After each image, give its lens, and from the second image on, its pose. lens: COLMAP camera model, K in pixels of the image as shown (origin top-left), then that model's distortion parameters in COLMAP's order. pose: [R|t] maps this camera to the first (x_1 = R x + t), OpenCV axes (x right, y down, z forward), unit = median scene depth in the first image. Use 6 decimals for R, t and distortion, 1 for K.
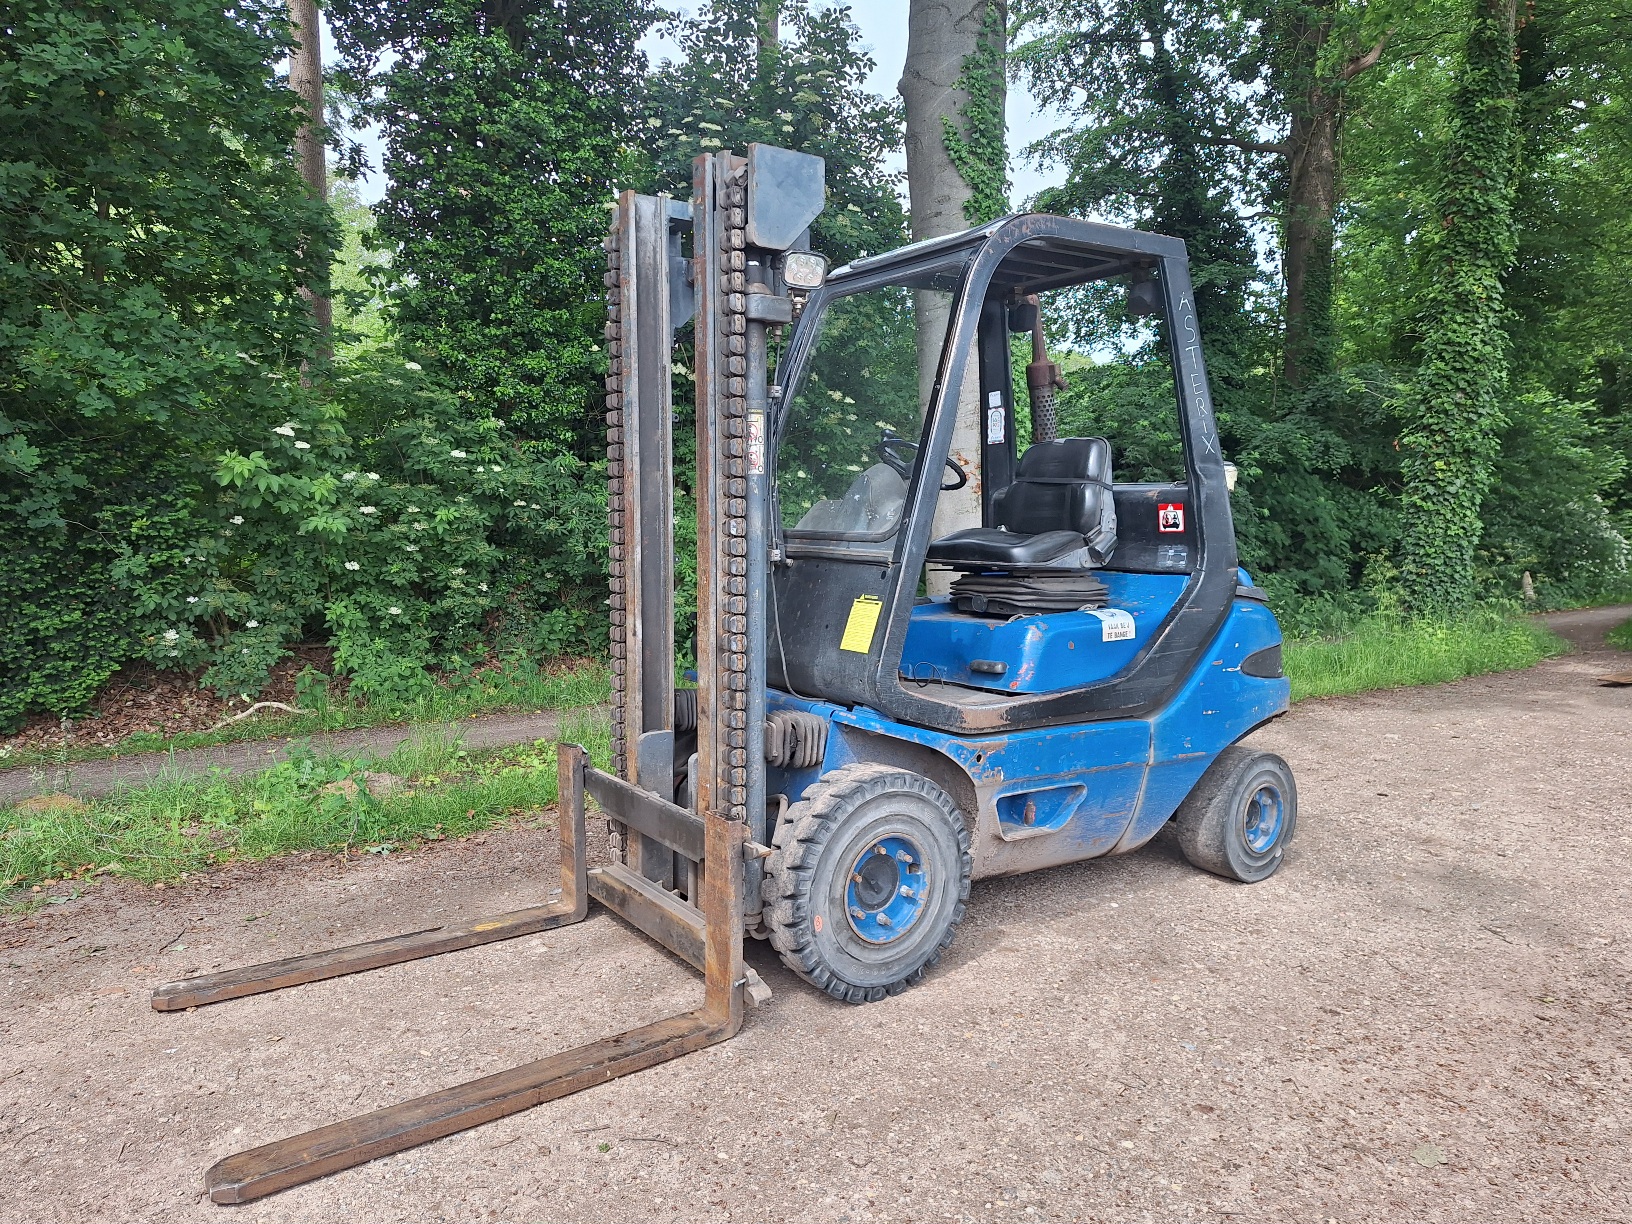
lens RADIAL K [[1174.9, 0, 814.5], [0, 1174.9, 608.4], [0, 0, 1]] dist [0.006287, -0.000292]
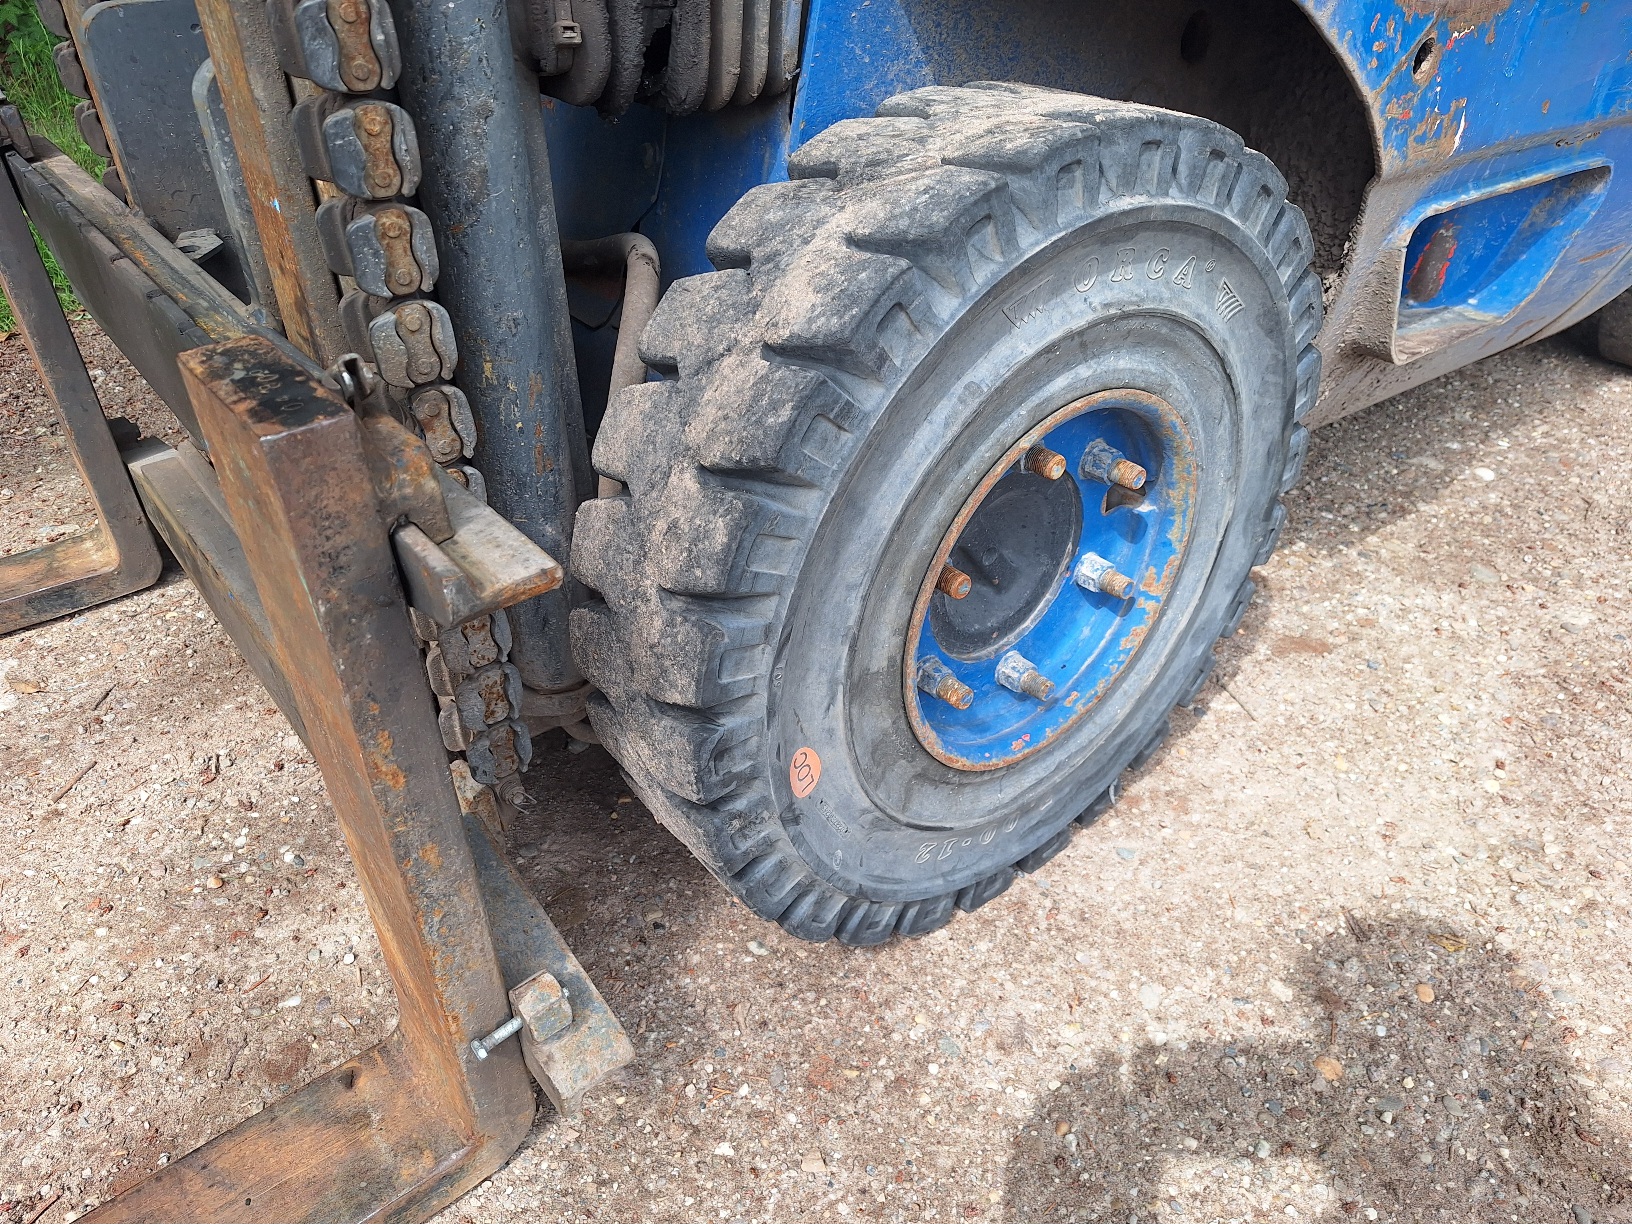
lens RADIAL K [[1112.2, 0, 810.8], [0, 1112.2, 601.2], [0, 0, 1]] dist [0.091523, -0.112771]
pose [[0.998352, -0.040406, 0.040745, -0.003763], [0.016272, 0.880254, 0.474224, 0.118078], [-0.055027, -0.472780, 0.879461, 0.776183]]
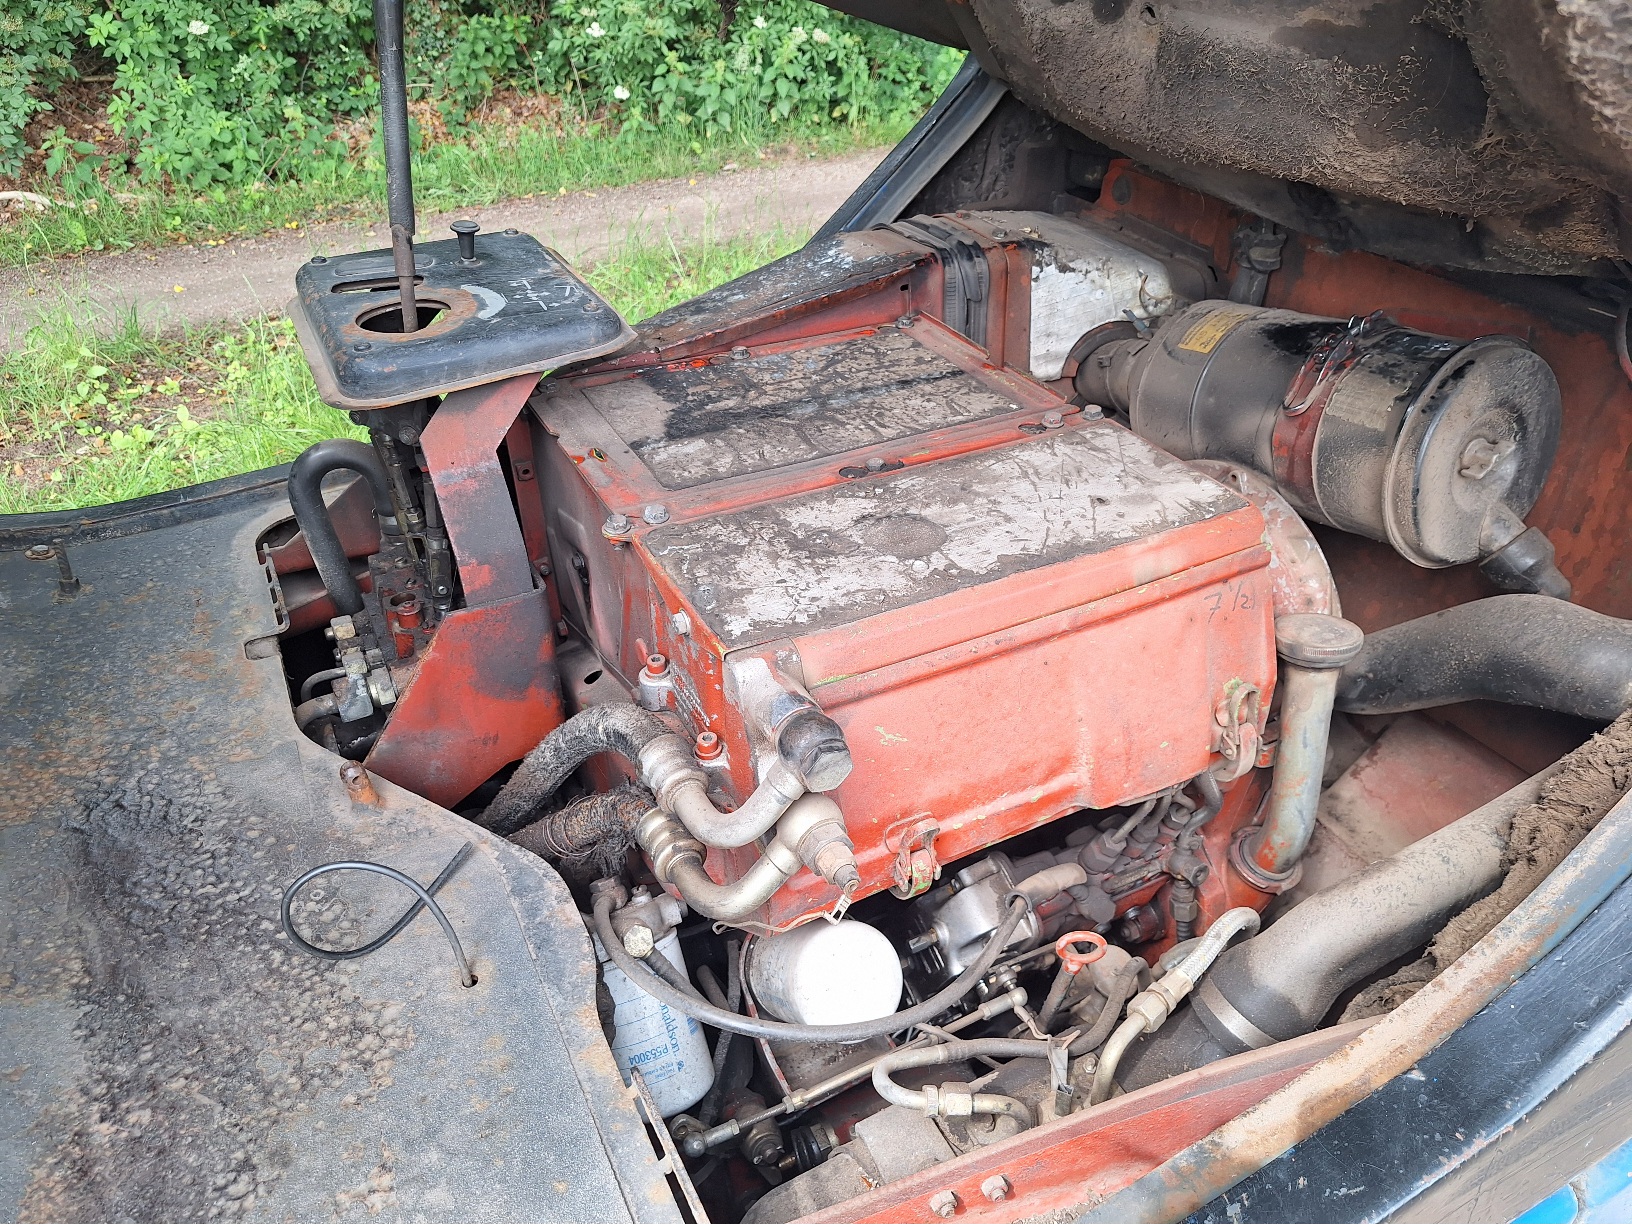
lens RADIAL K [[1174.9, 0, 814.5], [0, 1174.9, 608.4], [0, 0, 1]] dist [0.006287, -0.000292]
pose [[0.990060, 0.061270, -0.126595, 0.220042], [0.007844, 0.874664, 0.484667, -0.089399], [0.140423, -0.480842, 0.865489, 1.032087]]
